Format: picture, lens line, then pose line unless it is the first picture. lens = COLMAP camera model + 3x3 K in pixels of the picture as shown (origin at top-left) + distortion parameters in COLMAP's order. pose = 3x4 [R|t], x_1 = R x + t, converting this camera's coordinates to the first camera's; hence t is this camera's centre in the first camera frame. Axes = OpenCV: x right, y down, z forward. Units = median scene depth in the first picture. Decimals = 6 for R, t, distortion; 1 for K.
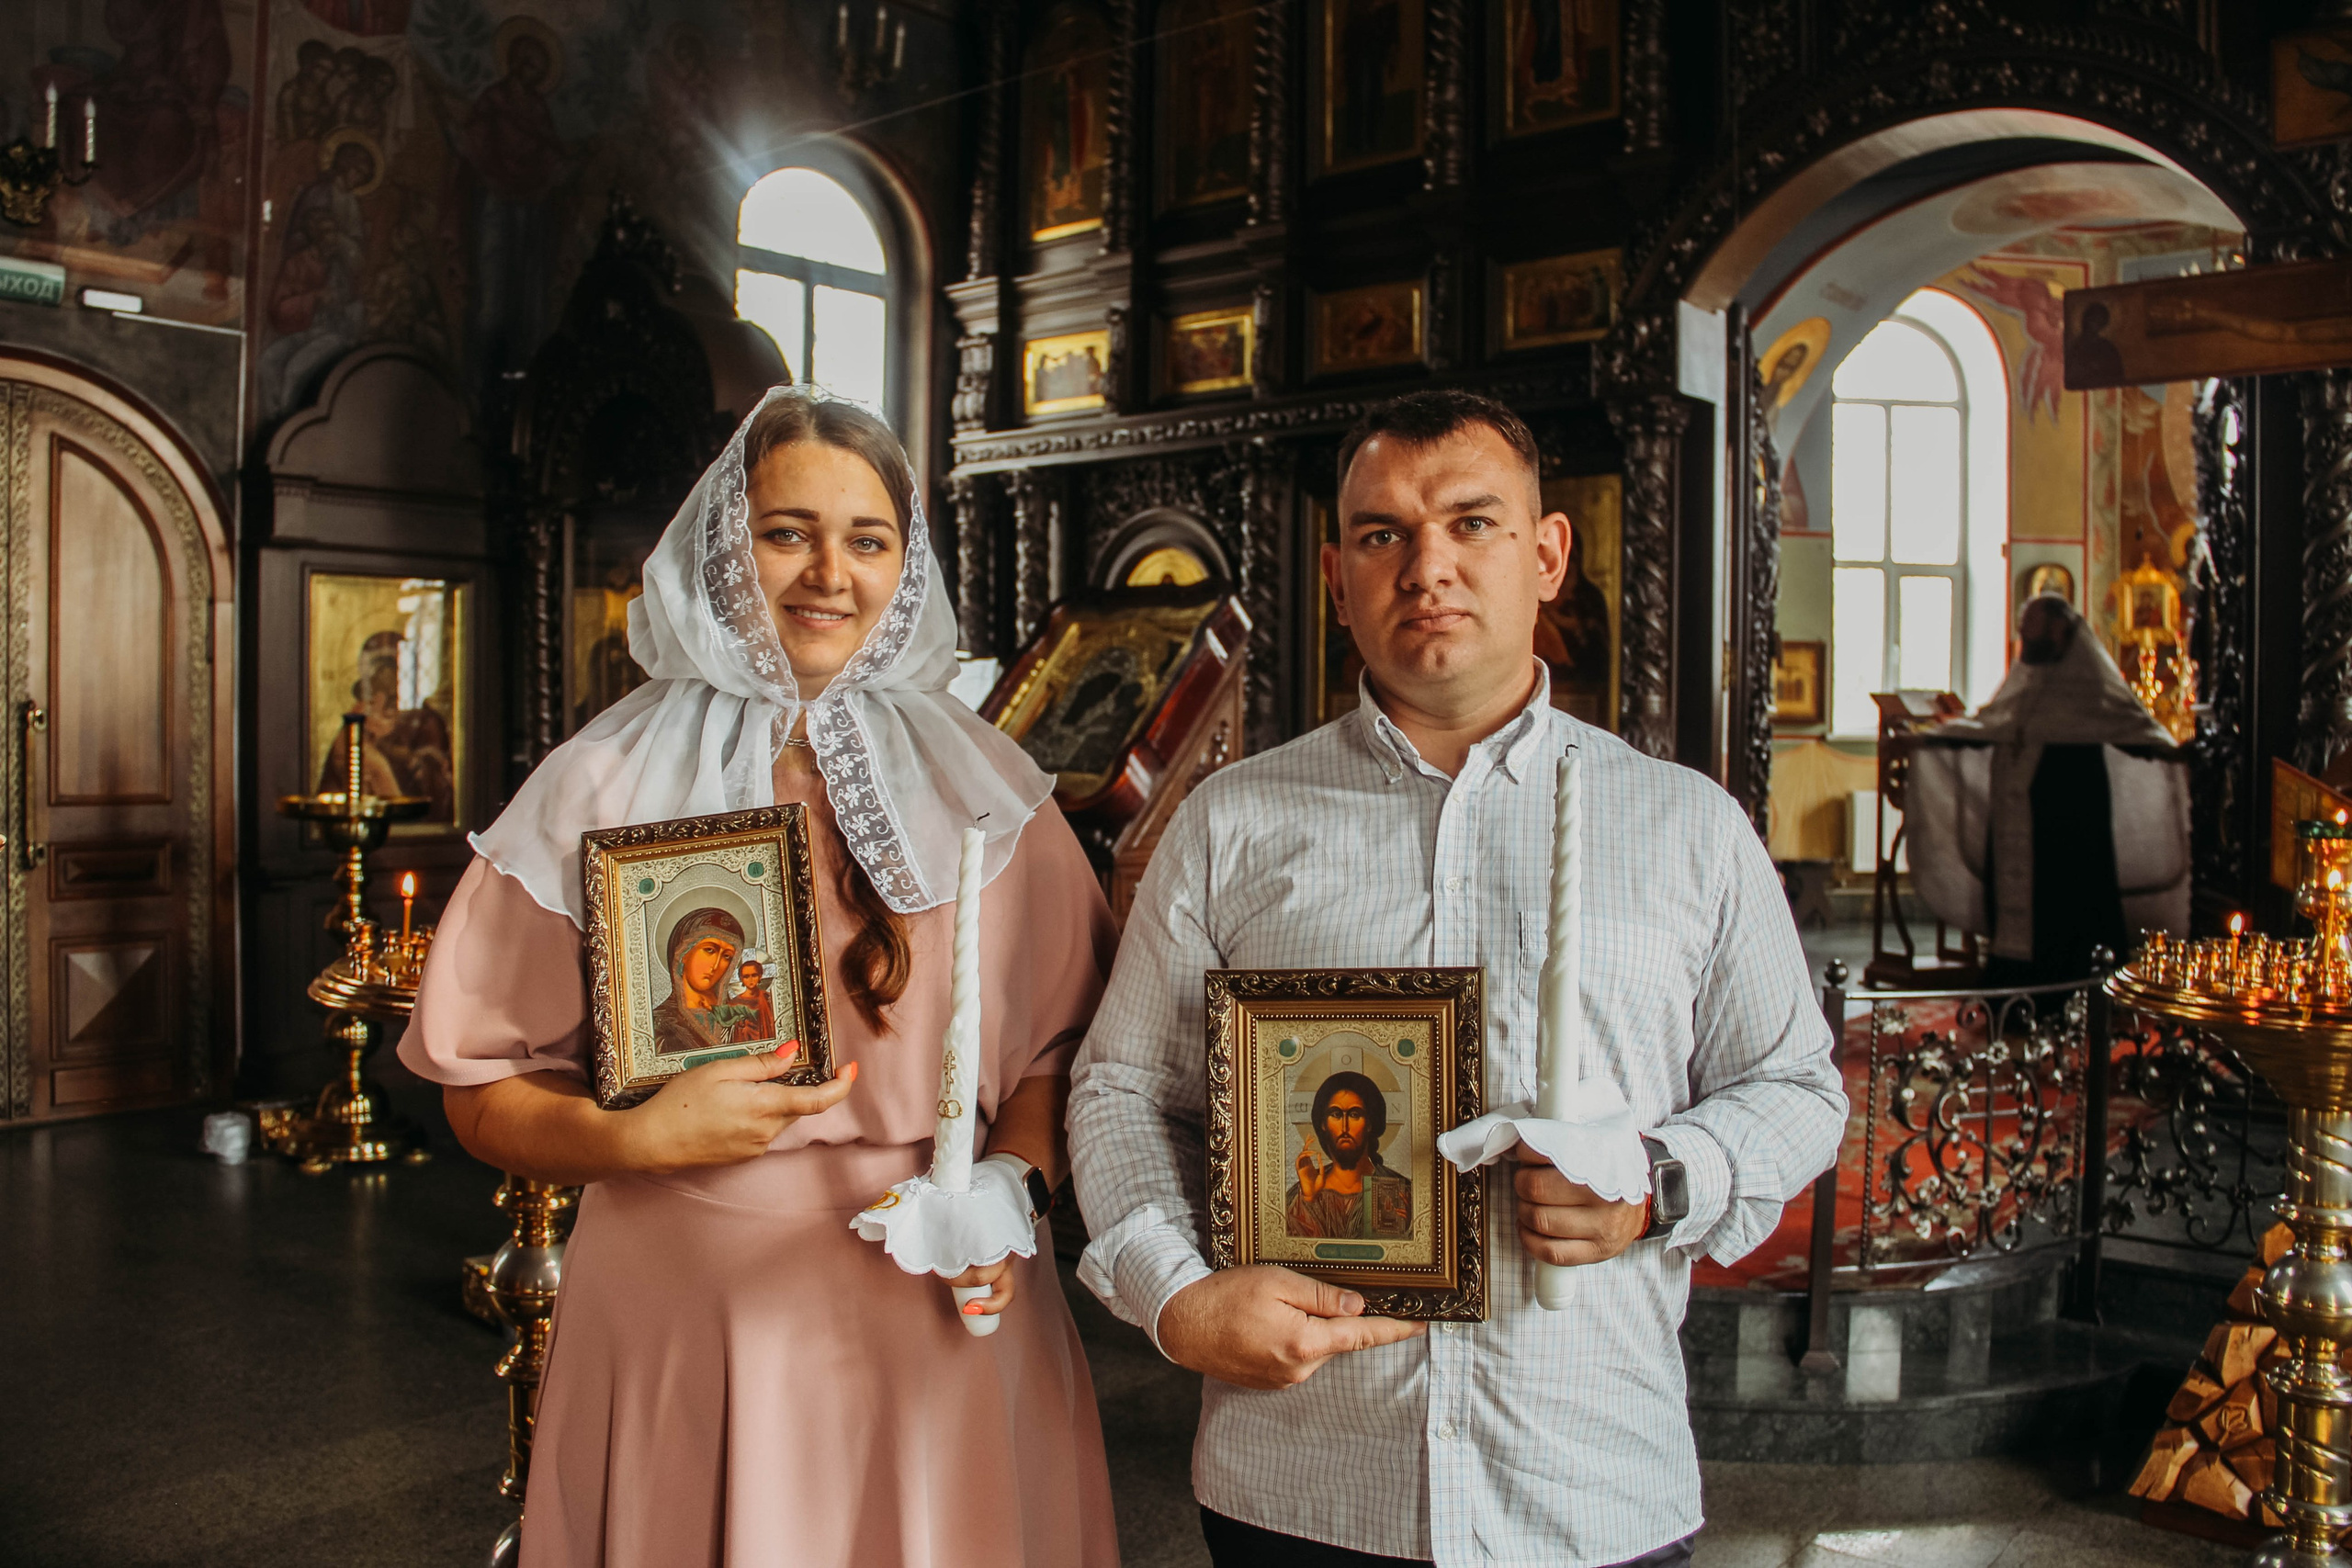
lens RADIAL K [[1915.4, 0, 1166.1], [0, 1915.4, 780.3], [0, 0, 1]] dist [-0.155558, 0.052746]
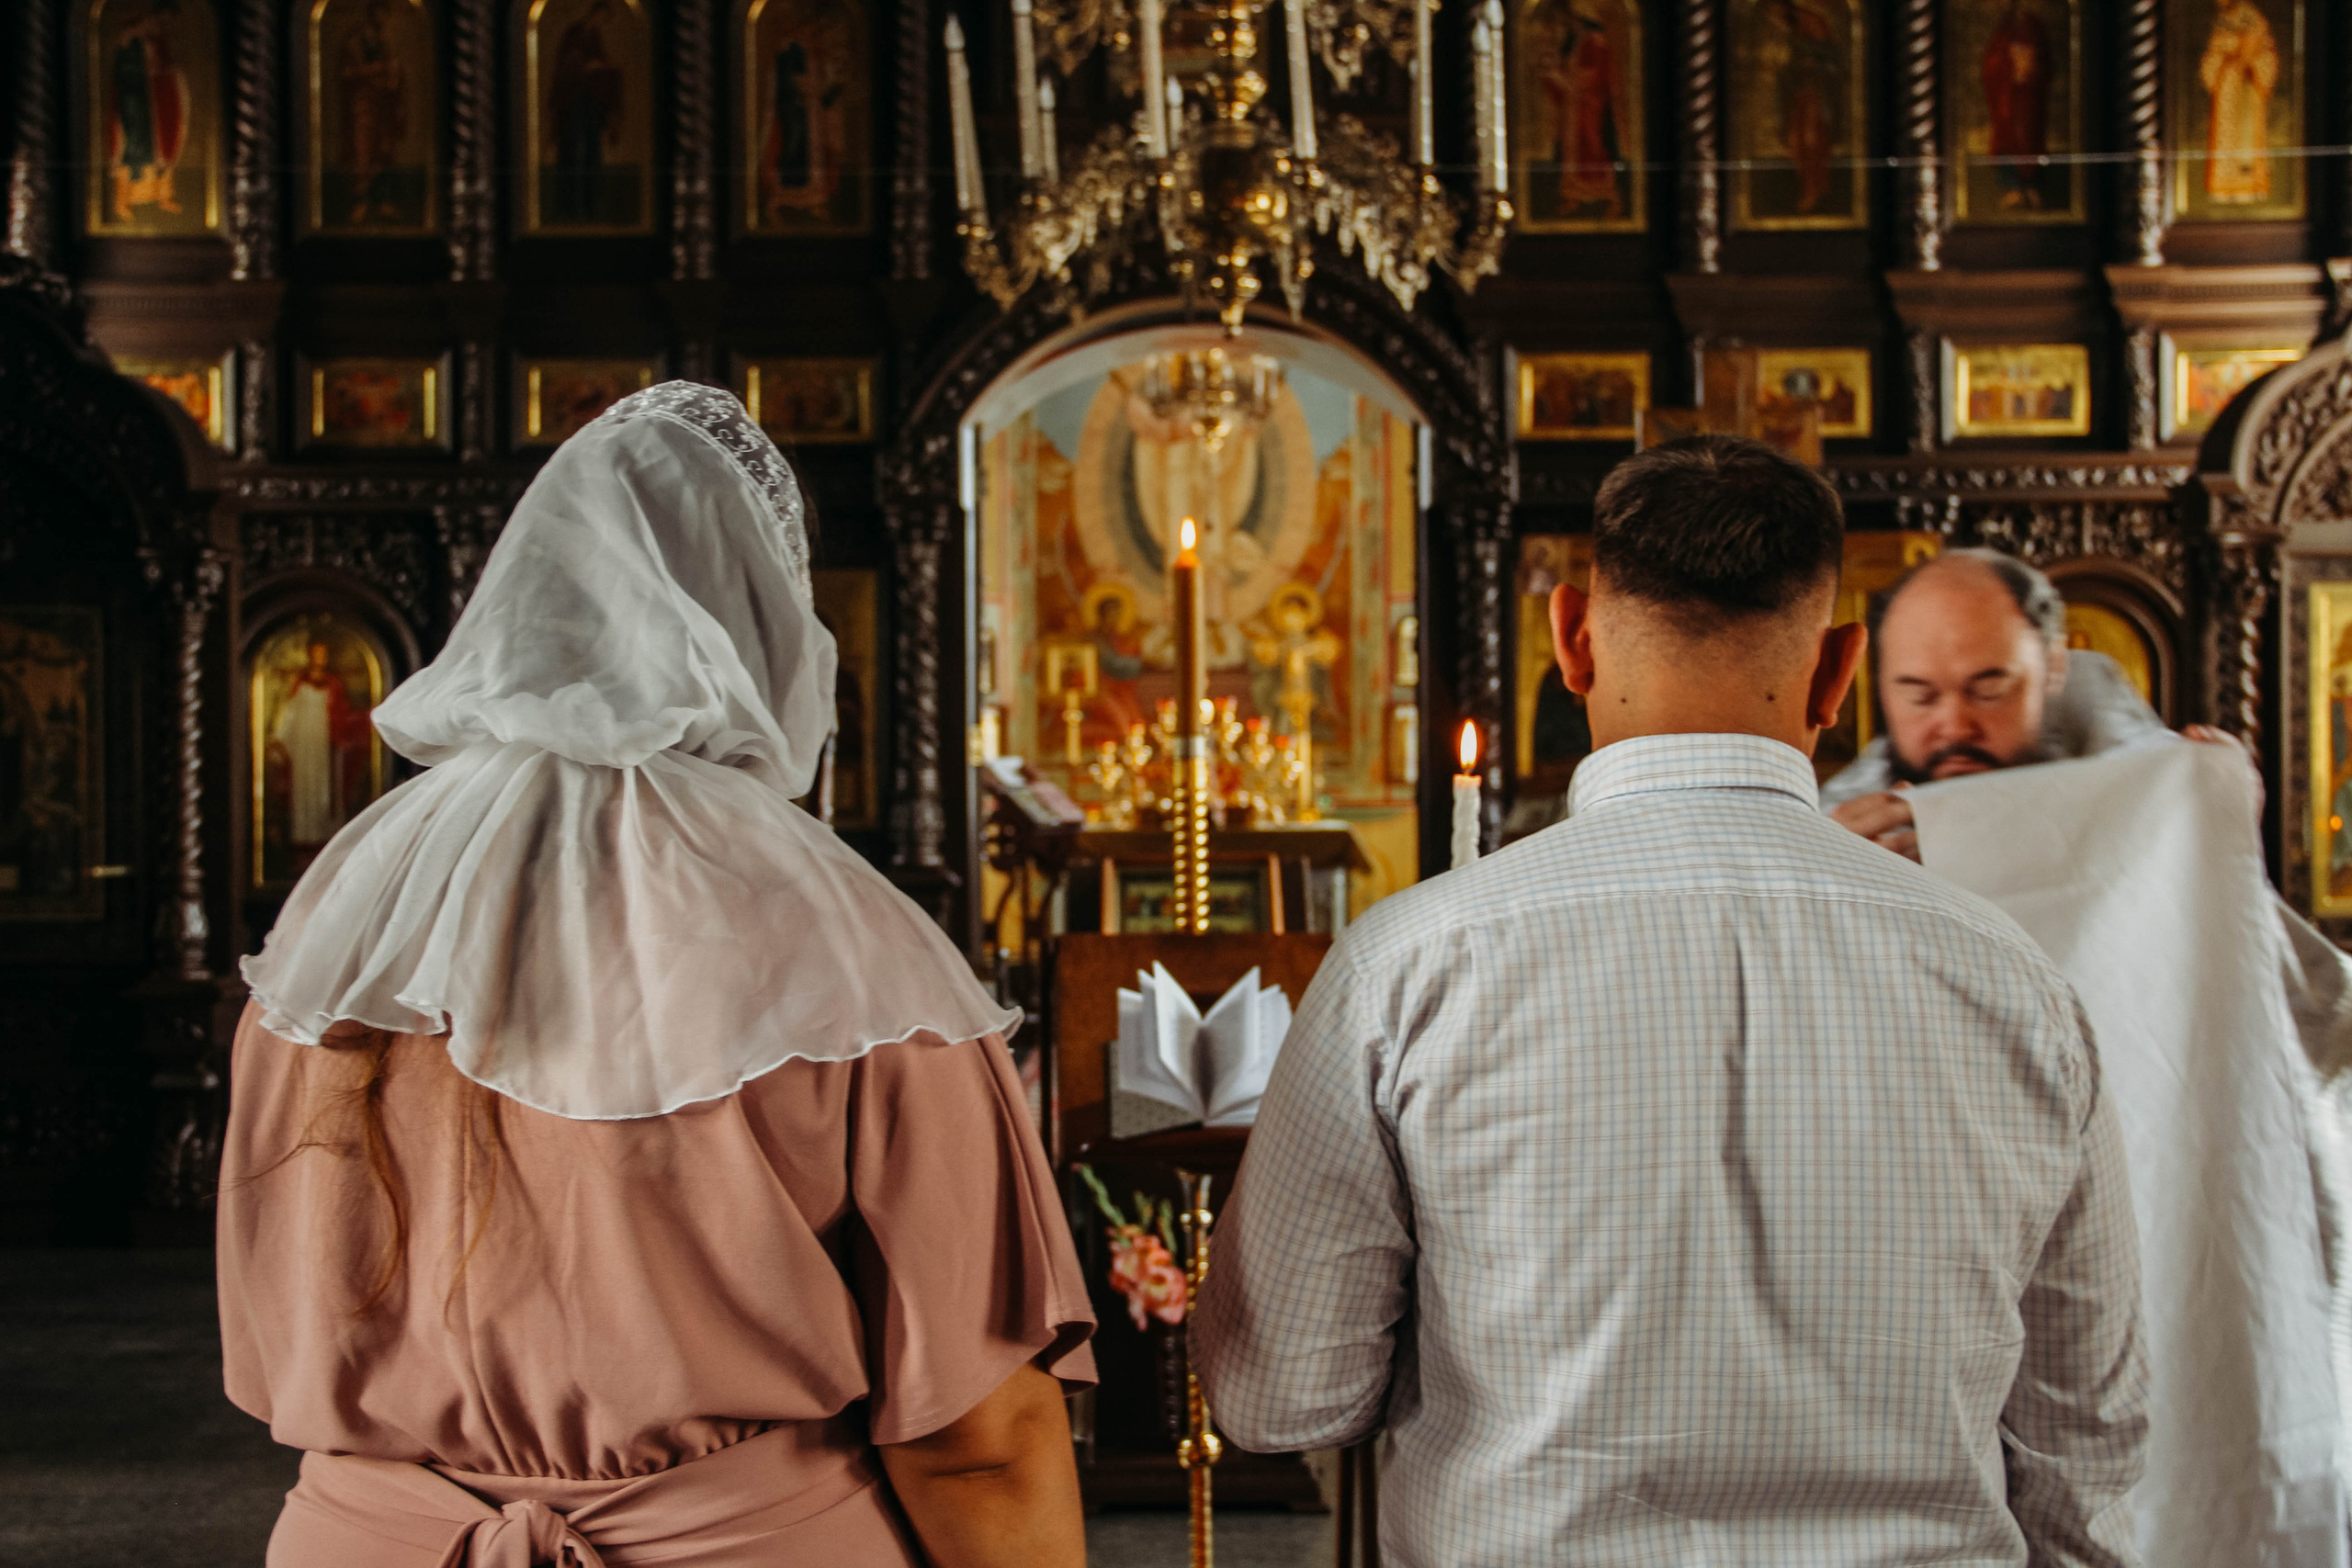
lens RADIAL K [[3065.5, 0, 1178.8], [0, 3065.5, 780.7], [0, 0, 1]] dist [0.090286, 0.000000]
pose [[0.751894, -0.013498, 0.659145, -1.029910], [0.034495, 0.999226, -0.018886, -0.000482], [-0.658380, 0.036937, 0.751778, -0.573014]]
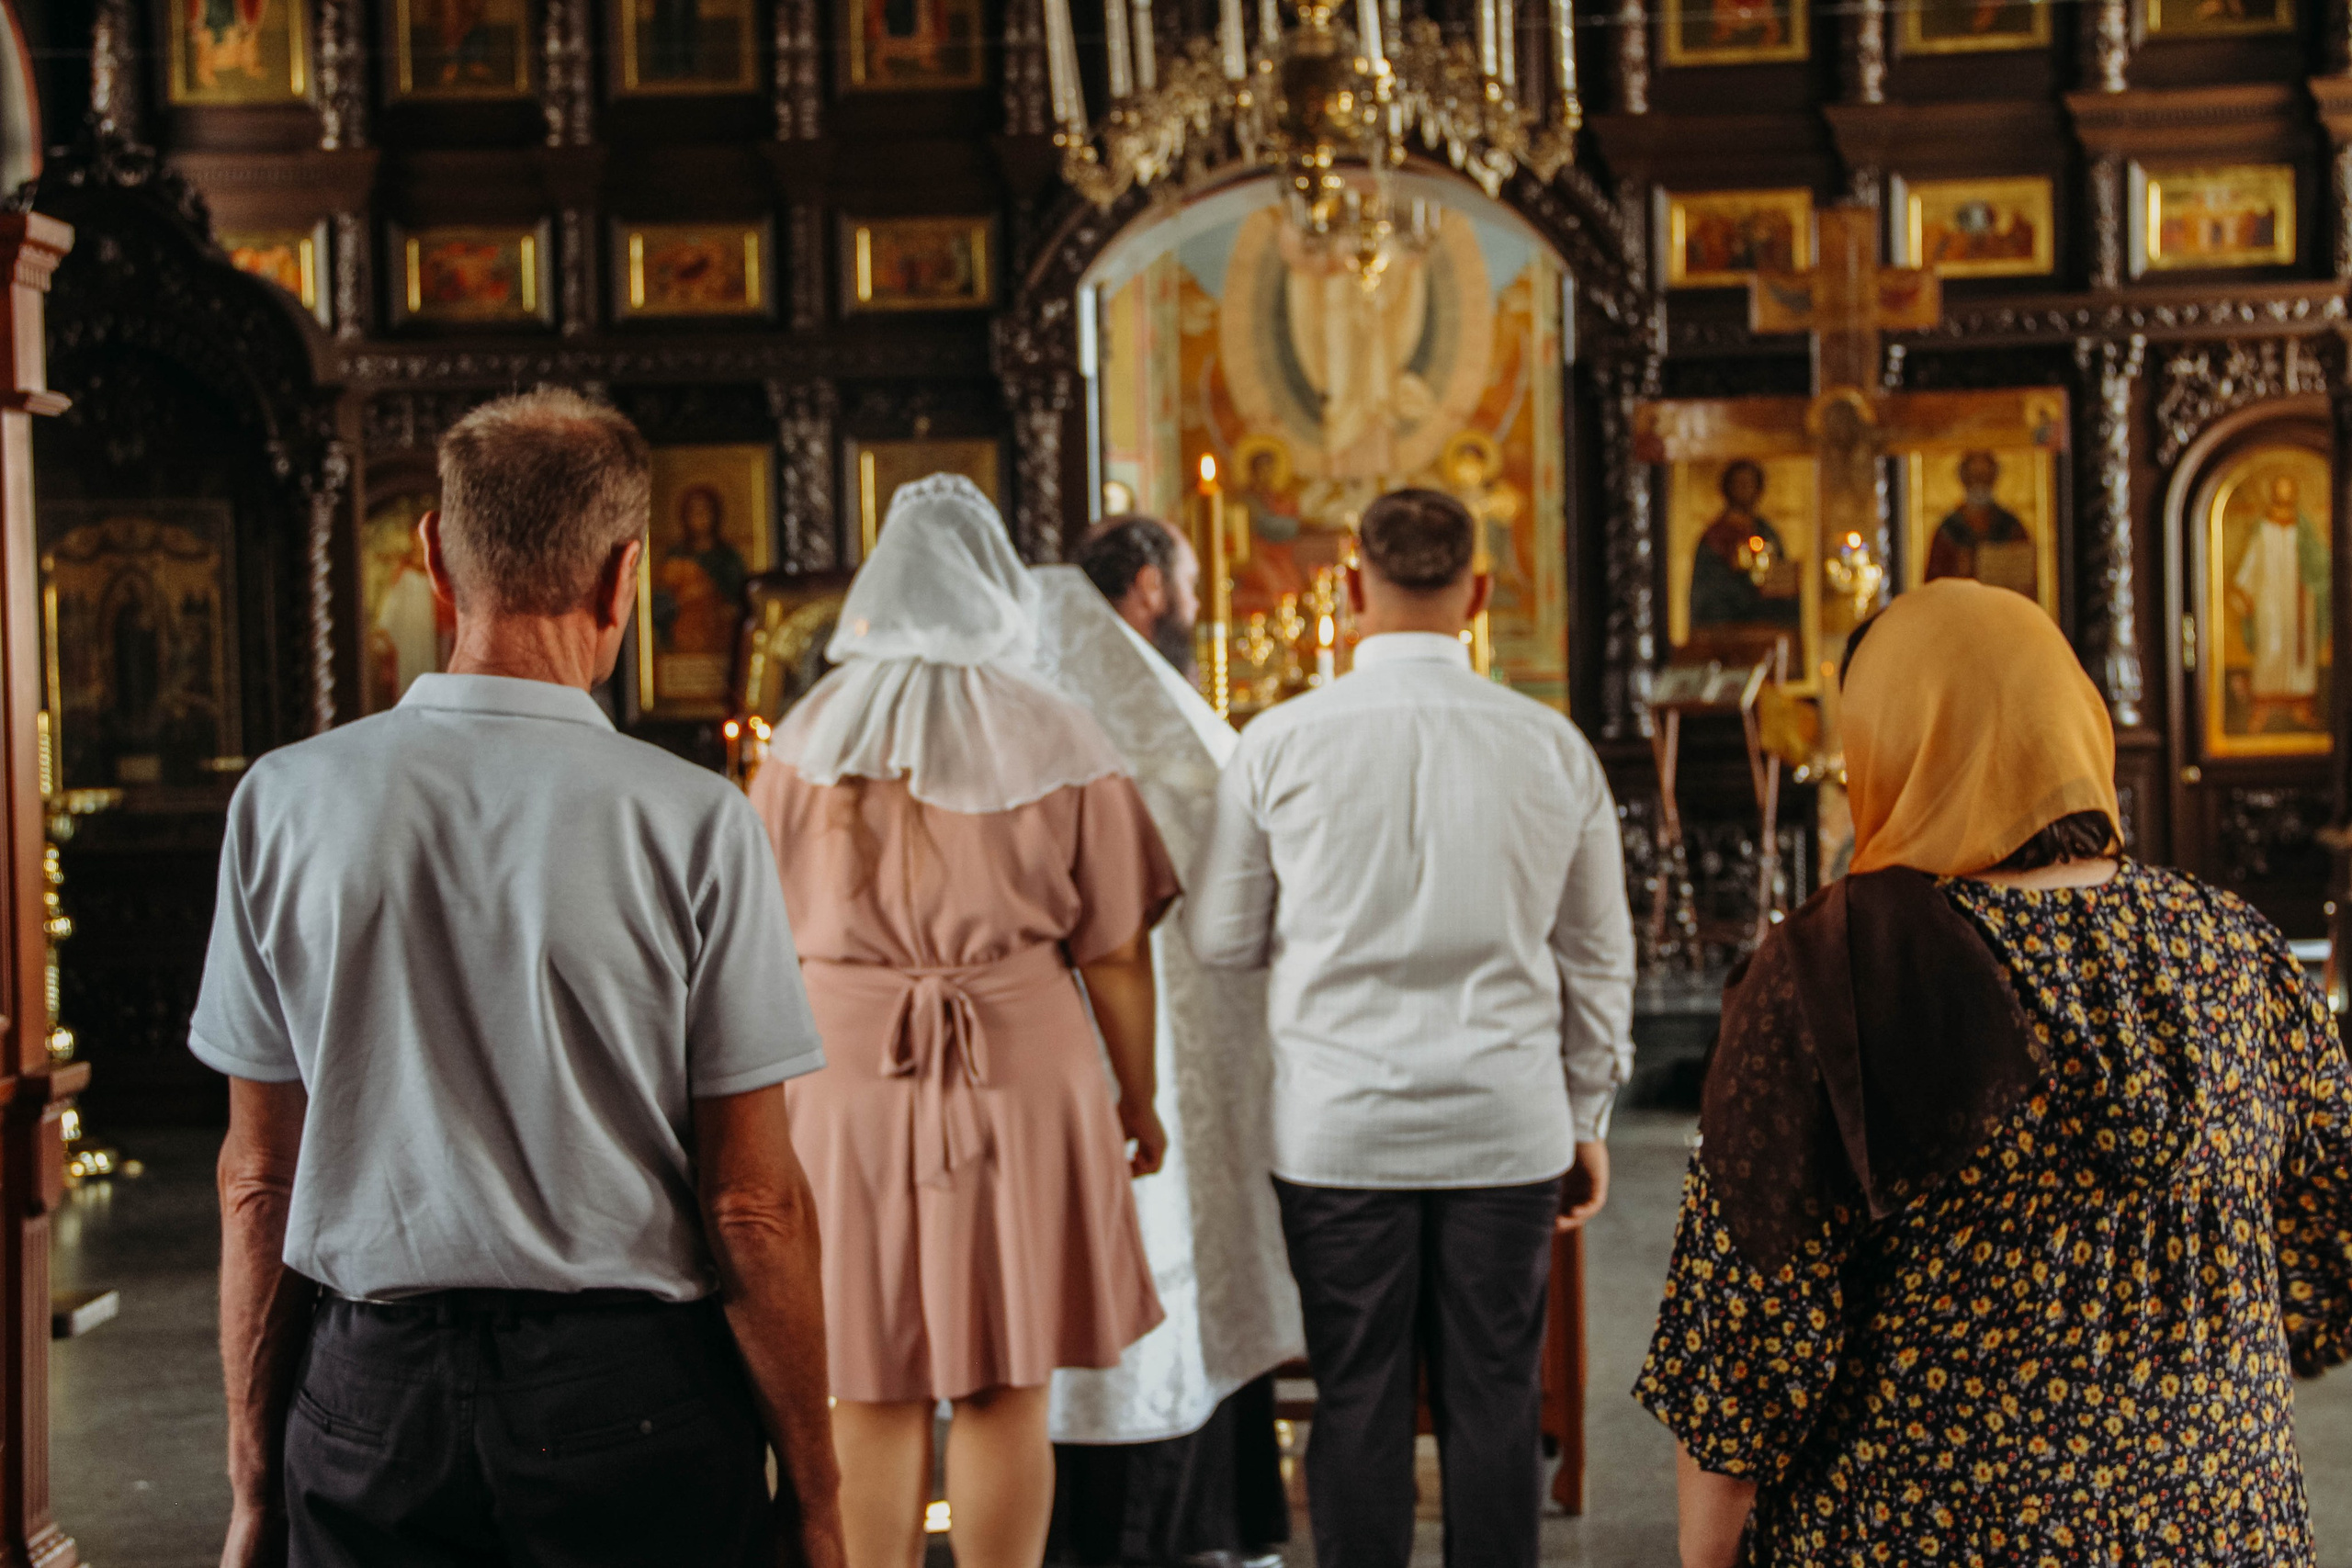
lens RADIAL K [[4000.9, 0, 1183.6], [0, 4000.9, 782.4], [0, 0, 1]] dist [0.242244, 0.000000]
pose [[0.788704, -0.045742, 0.613069, -1.346904], [0.050068, 0.998695, 0.010102, 0.012957], [-0.612731, 0.022727, 0.789964, -1.045248]]
